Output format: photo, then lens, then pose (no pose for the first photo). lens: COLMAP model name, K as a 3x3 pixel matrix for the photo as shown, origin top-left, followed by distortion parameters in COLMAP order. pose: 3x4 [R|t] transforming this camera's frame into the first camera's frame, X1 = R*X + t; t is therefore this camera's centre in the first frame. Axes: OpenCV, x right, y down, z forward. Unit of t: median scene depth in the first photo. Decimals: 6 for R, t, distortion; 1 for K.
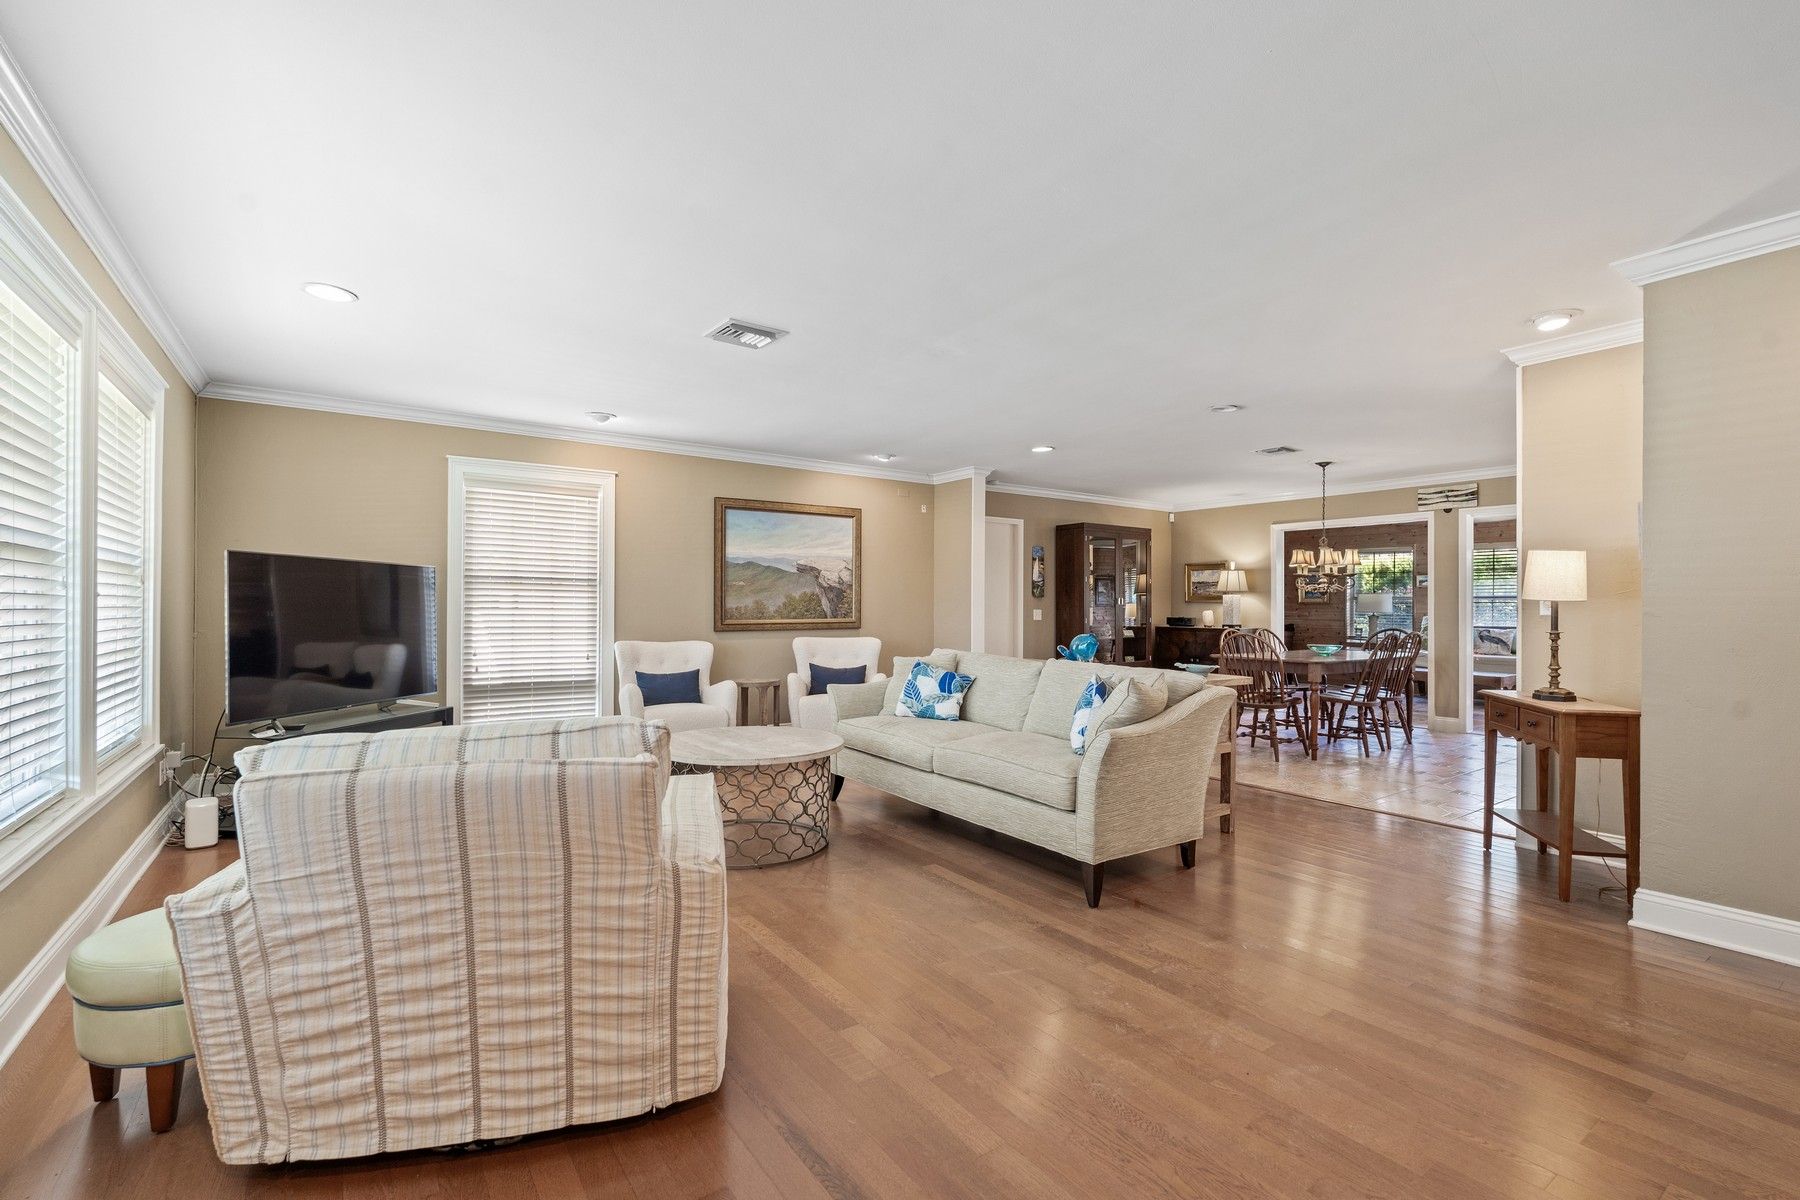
lens RADIAL K [[799.6, 0, 908.3], [0, 799.6, 605.3], [0, 0, 1]] dist [-0.000911, -0.000191]
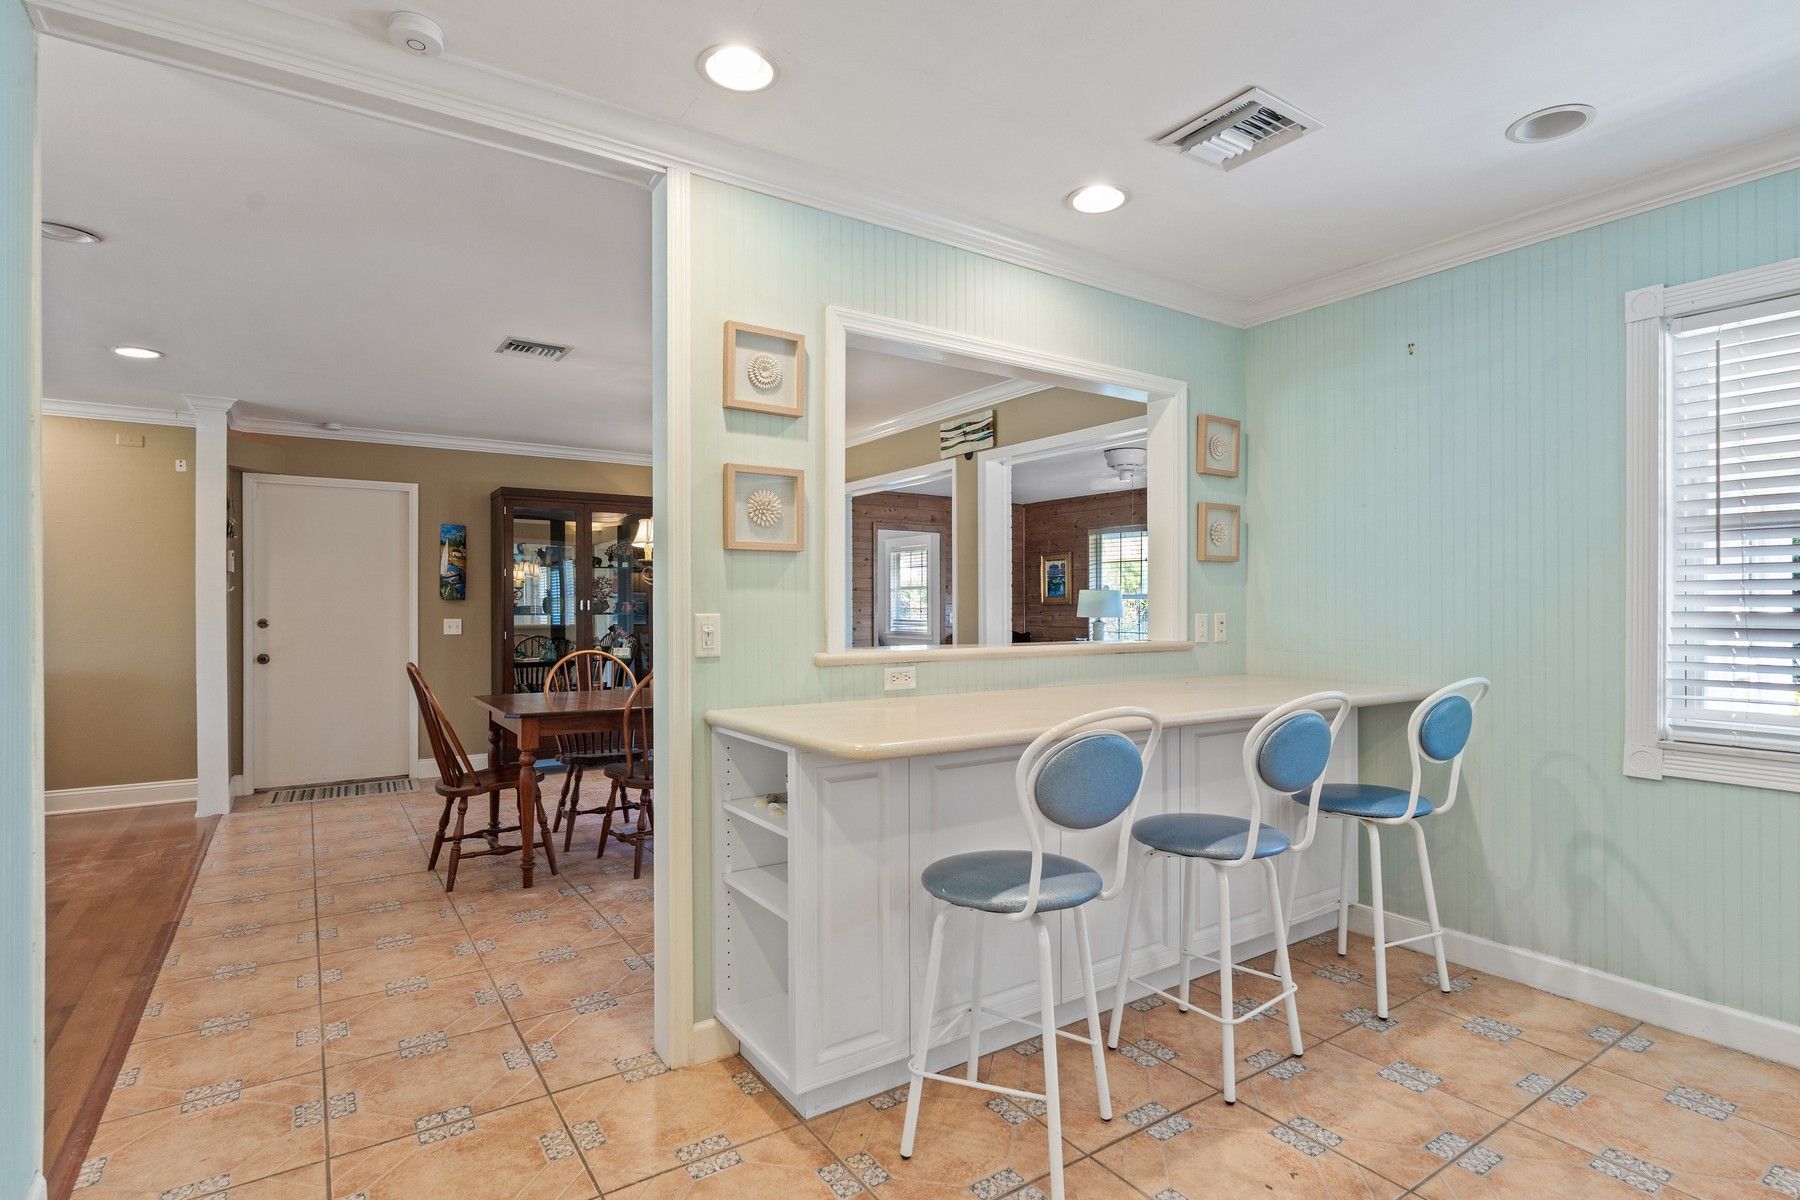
lens RADIAL K [[892.2, 0, 897.0], [0, 892.2, 610.1], [0, 0, 1]] dist [-0.000157, 0.000051]
pose [[0.999670, -0.007320, -0.024624, 0.695030], [0.007445, 0.999960, 0.004969, -0.003560], [0.024587, -0.005151, 0.999684, 0.334356]]
